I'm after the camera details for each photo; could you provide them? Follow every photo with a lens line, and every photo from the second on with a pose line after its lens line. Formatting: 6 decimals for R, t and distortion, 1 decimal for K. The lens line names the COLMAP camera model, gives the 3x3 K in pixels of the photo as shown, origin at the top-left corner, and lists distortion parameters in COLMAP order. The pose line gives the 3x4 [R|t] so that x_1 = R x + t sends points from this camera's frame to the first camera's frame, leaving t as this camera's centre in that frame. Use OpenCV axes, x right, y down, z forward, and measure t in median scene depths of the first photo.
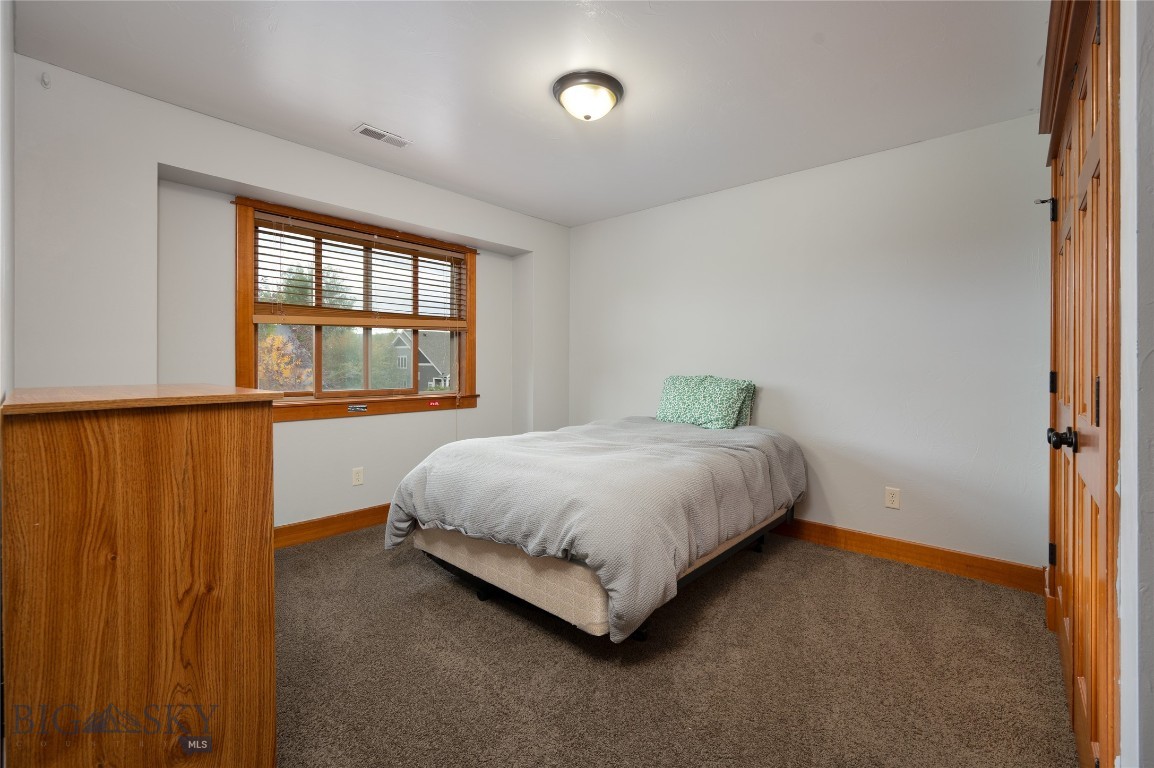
lens RADIAL K [[483.7, 0, 577.0], [0, 483.7, 364.7], [0, 0, 1]] dist [0.000063, 0.000001]
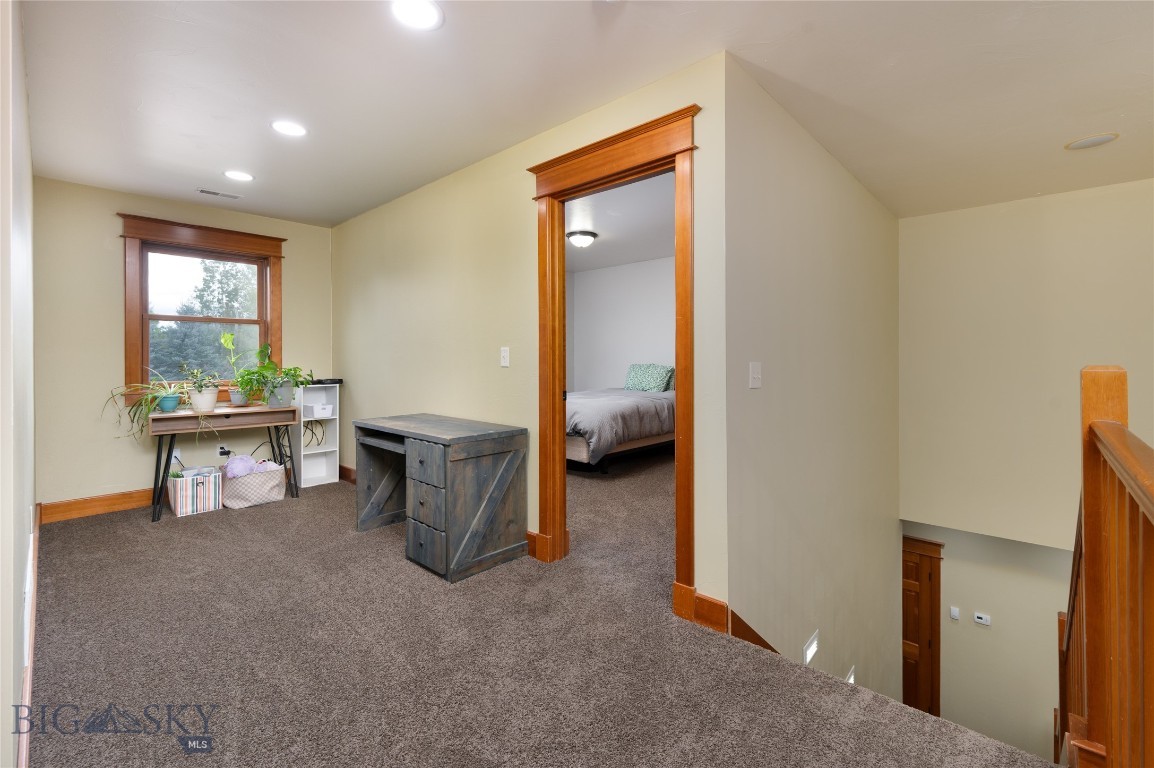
lens RADIAL K [[483.7, 0, 577.0], [0, 483.7, 364.7], [0, 0, 1]] dist [0.000063, 0.000001]
pose [[0.999917, -0.004118, -0.012228, 0.027912], [0.004327, 0.999845, 0.017064, -0.010339], [0.012156, -0.017116, 0.999780, -1.444032]]
